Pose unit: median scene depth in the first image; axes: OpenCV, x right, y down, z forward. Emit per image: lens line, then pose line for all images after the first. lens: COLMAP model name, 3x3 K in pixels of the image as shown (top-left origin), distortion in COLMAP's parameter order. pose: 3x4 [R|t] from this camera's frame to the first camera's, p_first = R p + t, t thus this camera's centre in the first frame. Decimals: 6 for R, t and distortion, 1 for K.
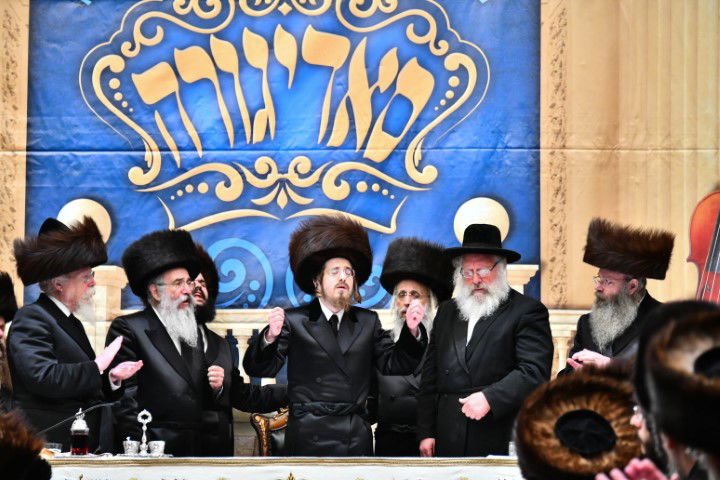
lens RADIAL K [[4556.0, 0, 273.9], [0, 4556.0, 306.8], [0, 0, 1]] dist [-0.648934, -5.141261]
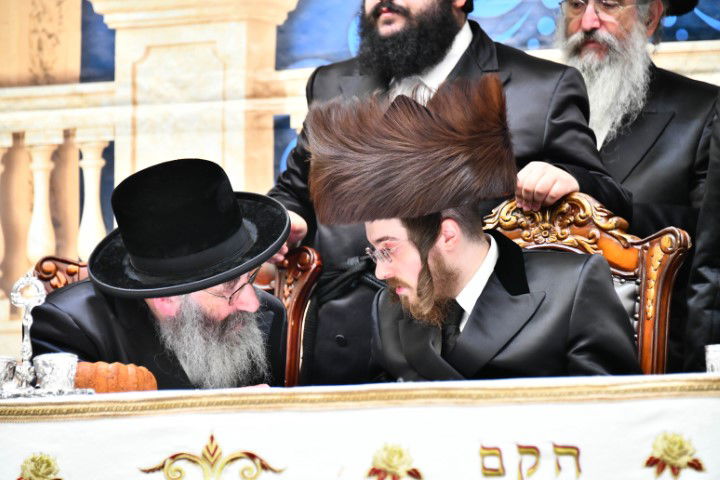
lens RADIAL K [[4266.2, 0, 360.0], [0, 4266.2, 240.0], [0, 0, 1]] dist [0.147183, 15.069278]
pose [[0.940552, -0.048148, -0.336221, 0.114869], [0.046164, 0.998837, -0.013897, 0.023401], [0.336499, -0.002450, 0.941681, 0.606336]]
